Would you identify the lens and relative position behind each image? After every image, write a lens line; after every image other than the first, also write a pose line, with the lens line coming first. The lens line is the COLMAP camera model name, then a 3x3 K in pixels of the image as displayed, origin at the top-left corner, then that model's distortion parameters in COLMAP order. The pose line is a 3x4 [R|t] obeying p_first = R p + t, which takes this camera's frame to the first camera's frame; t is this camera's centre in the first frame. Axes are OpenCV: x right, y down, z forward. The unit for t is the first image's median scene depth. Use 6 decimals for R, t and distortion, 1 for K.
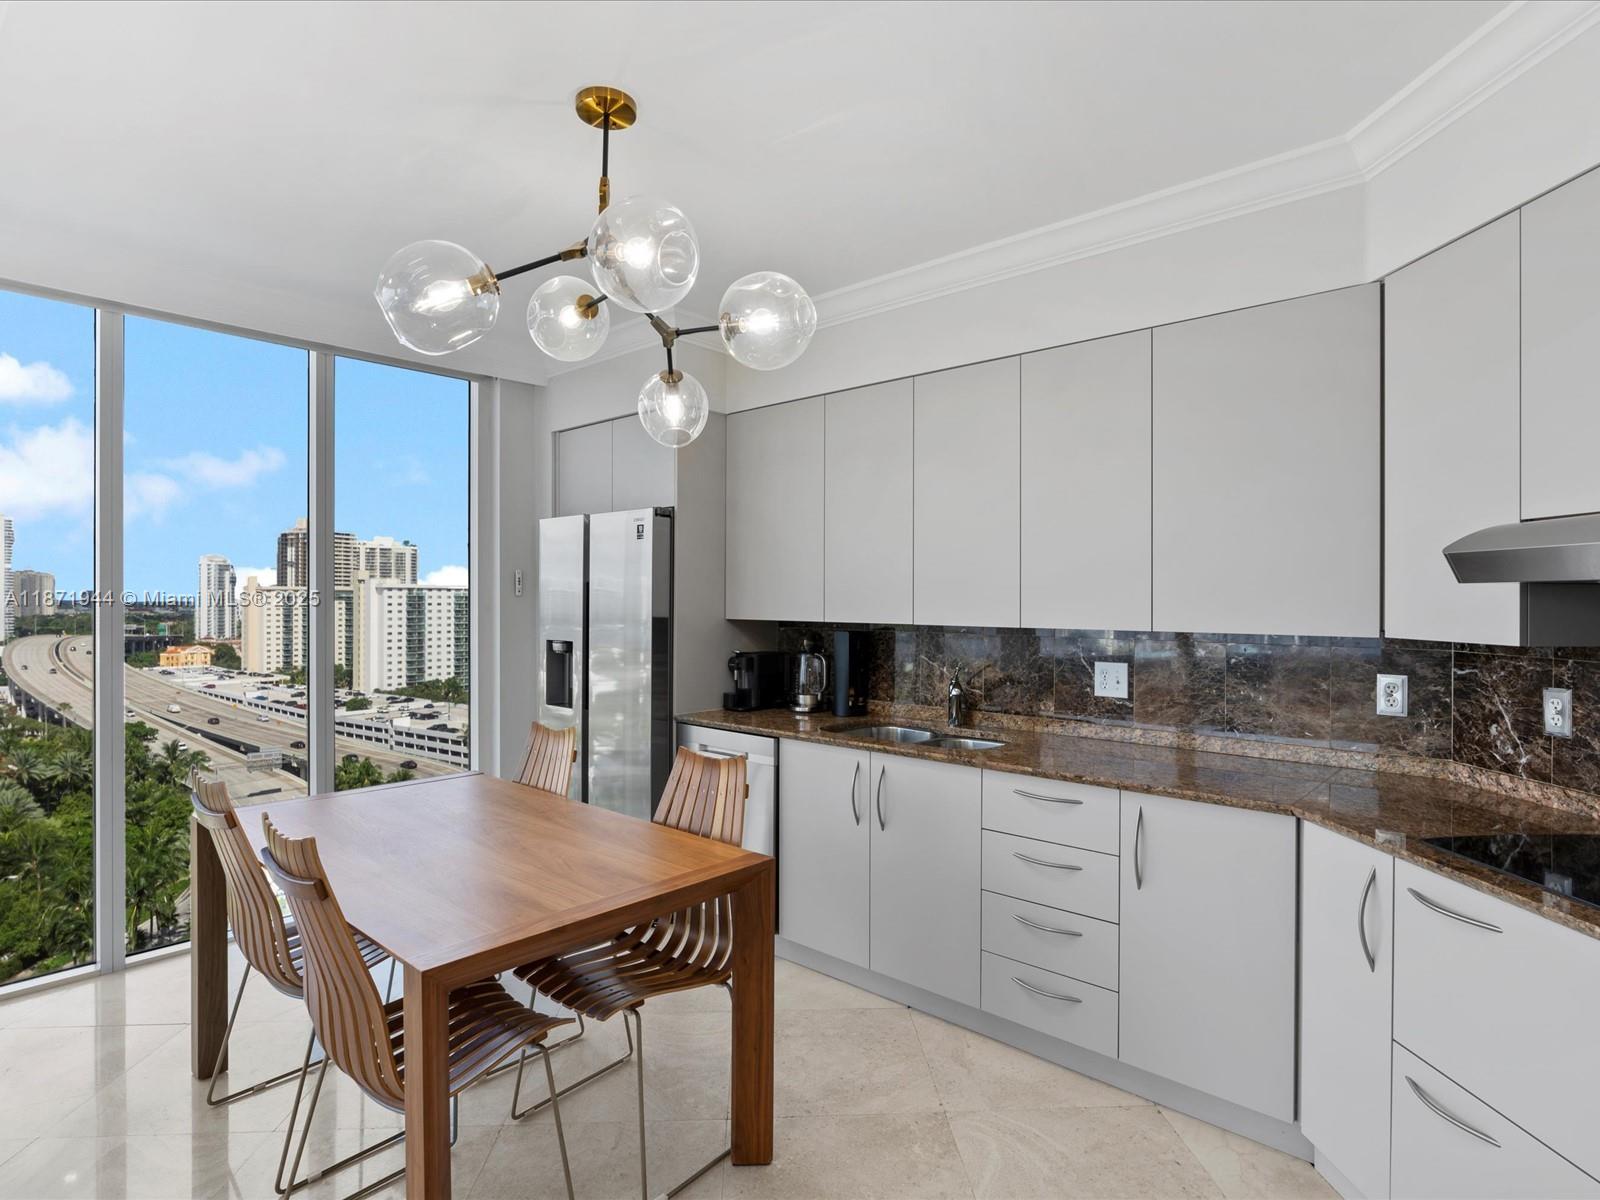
lens RADIAL K [[873.9, 0, 790.7], [0, 873.9, 603.9], [0, 0, 1]] dist [-0.001542, 0.000902]
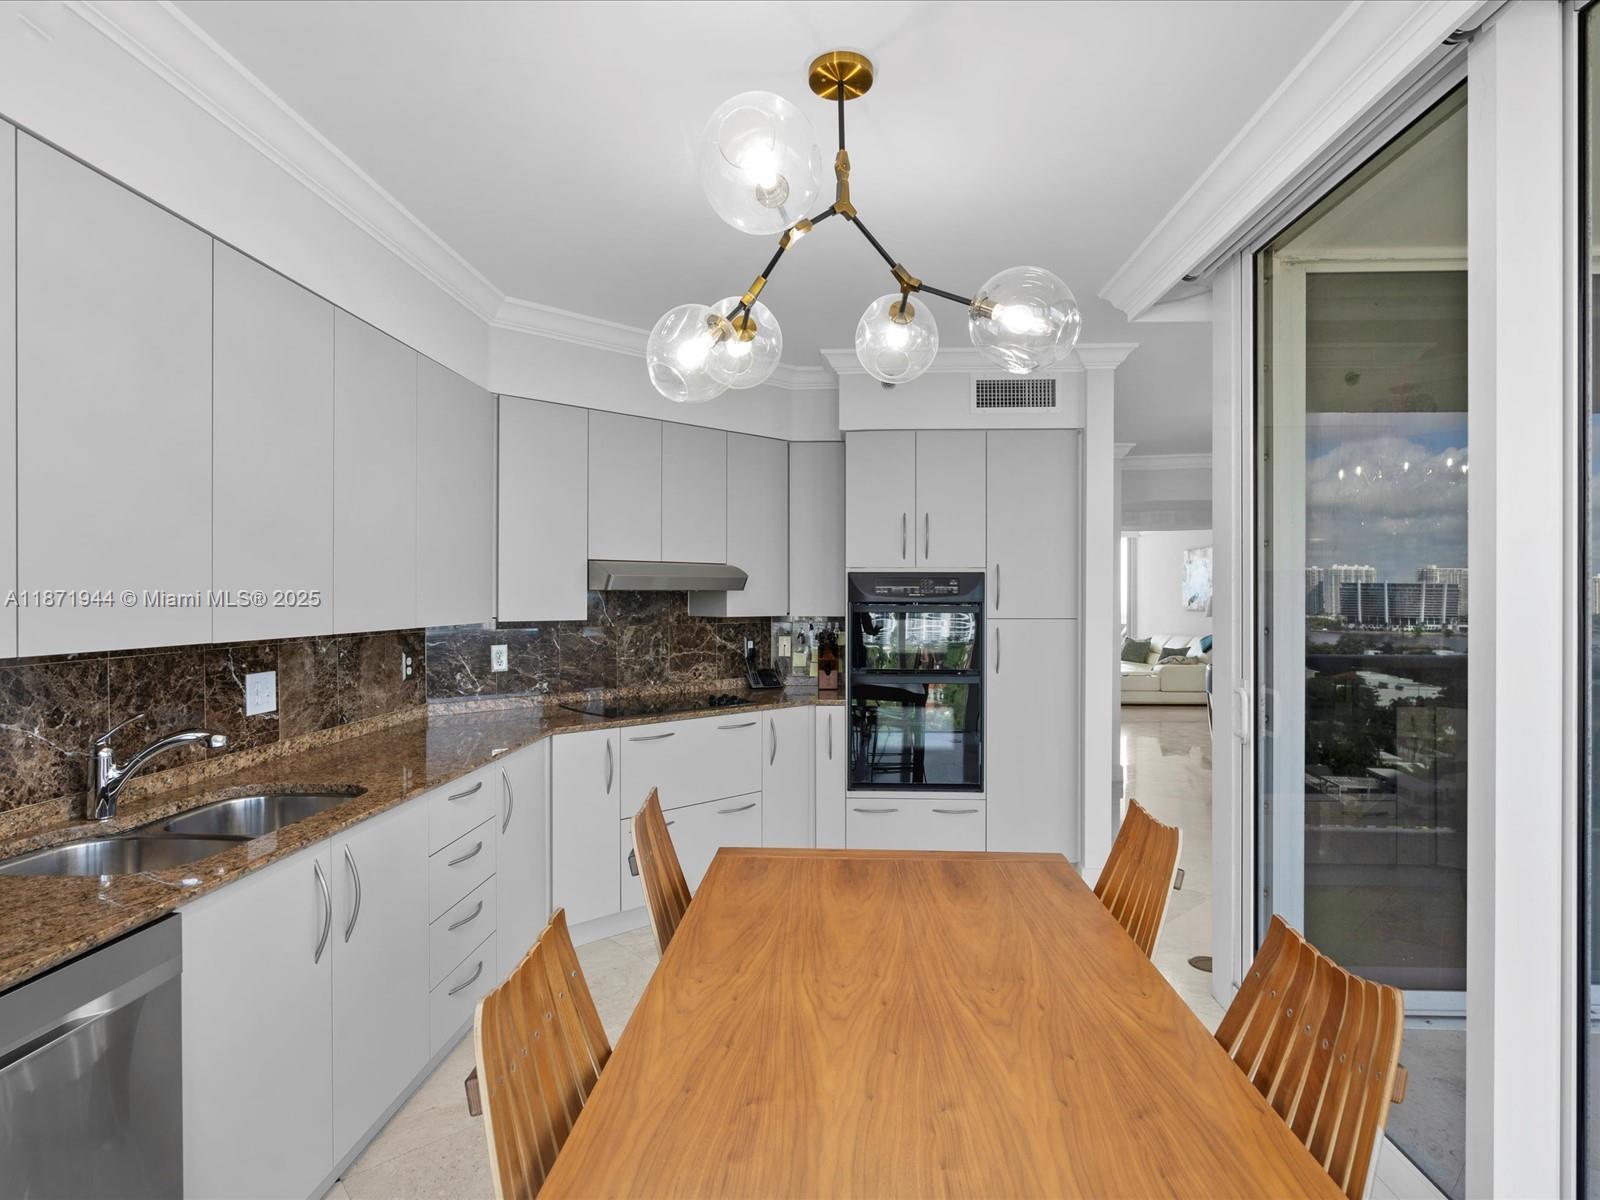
lens RADIAL K [[840.4, 0, 804.0], [0, 840.4, 598.9], [0, 0, 1]] dist [-0.009418, 0.002432]
pose [[-0.638735, -0.009828, 0.769364, -0.488135], [0.001036, 0.999907, 0.013634, -0.013444], [-0.769426, 0.009506, -0.638665, 0.892770]]
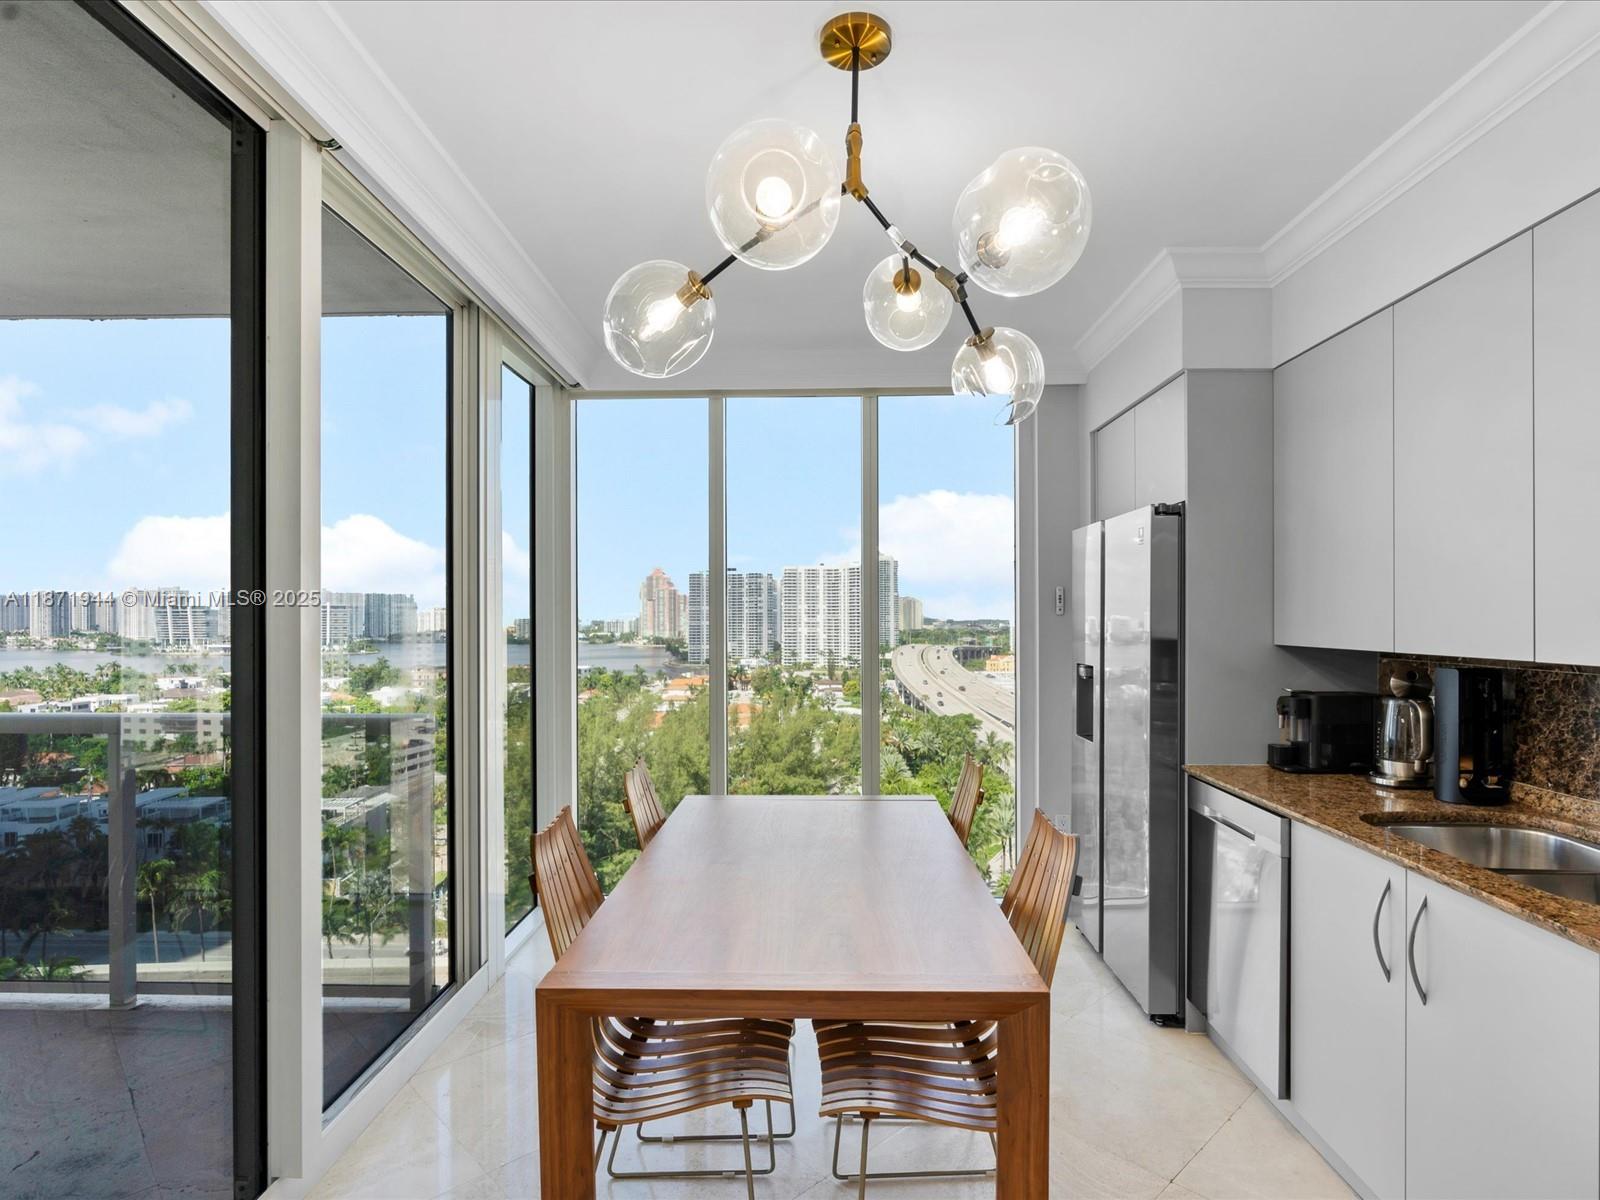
lens RADIAL K [[831.7, 0, 797.6], [0, 831.7, 613.7], [0, 0, 1]] dist [-0.000468, -0.000212]
pose [[0.654623, -0.005639, -0.755934, 0.202006], [-0.001602, 0.999960, -0.008846, -0.002148], [0.755954, 0.007002, 0.654588, 0.238604]]
